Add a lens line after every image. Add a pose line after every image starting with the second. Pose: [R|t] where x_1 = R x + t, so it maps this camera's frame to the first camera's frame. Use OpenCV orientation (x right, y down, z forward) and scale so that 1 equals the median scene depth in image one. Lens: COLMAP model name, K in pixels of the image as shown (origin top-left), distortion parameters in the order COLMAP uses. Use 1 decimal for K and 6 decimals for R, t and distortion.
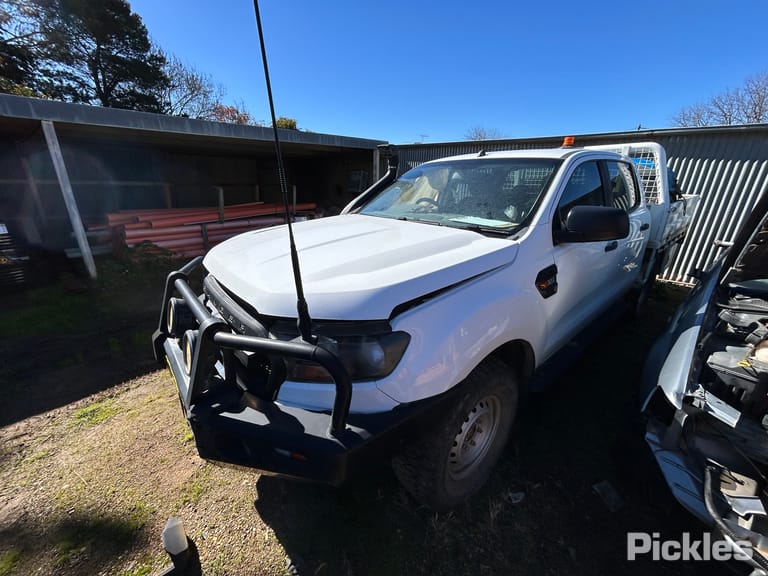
lens RADIAL K [[310.0, 0, 382.6], [0, 310.0, 287.5], [0, 0, 1]] dist [-0.001210, -0.000283]
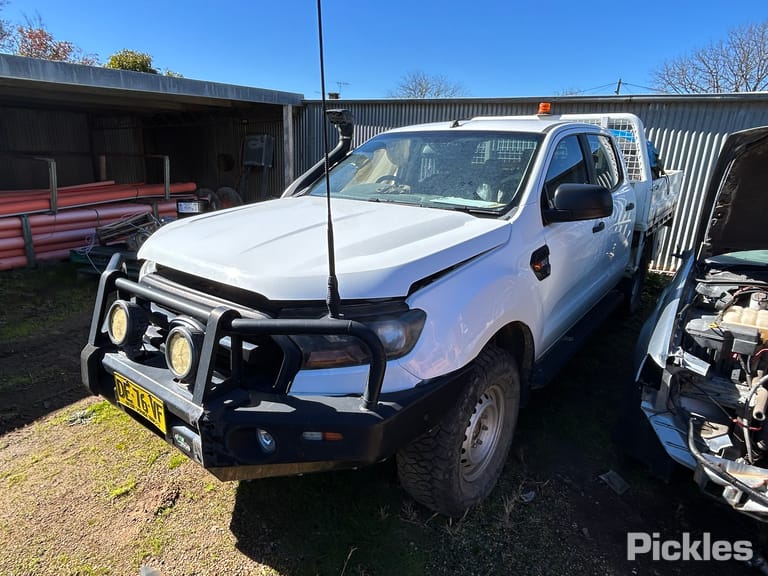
lens RADIAL K [[476.8, 0, 384.0], [0, 476.8, 288.0], [0, 0, 1]] dist [-0.004551, -0.001259]
pose [[0.977944, -0.050650, 0.202631, -0.239767], [0.059796, 0.997438, -0.039266, 0.086417], [-0.200123, 0.050517, 0.978468, -0.331518]]
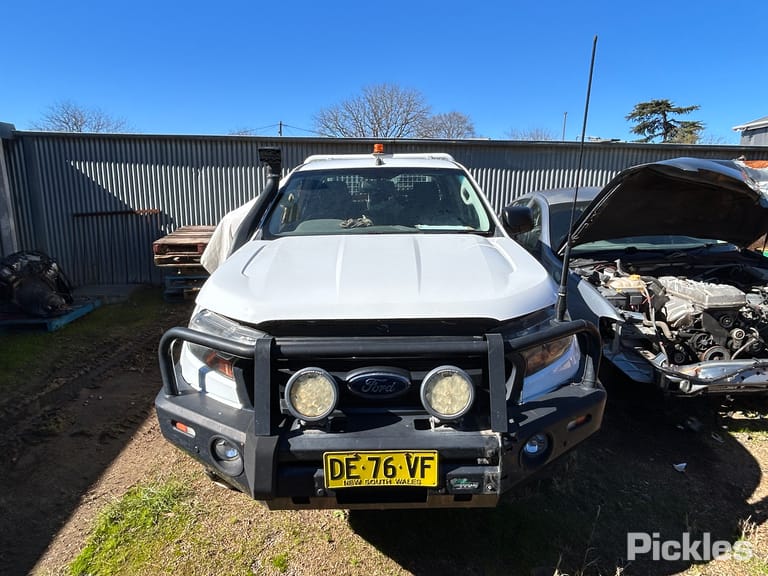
lens RADIAL K [[476.8, 0, 384.0], [0, 476.8, 288.0], [0, 0, 1]] dist [-0.004551, -0.001259]
pose [[0.647445, -0.178244, 0.740975, -1.232485], [0.267549, 0.963542, -0.001994, -0.081384], [-0.713605, 0.199538, 0.671530, 0.133043]]
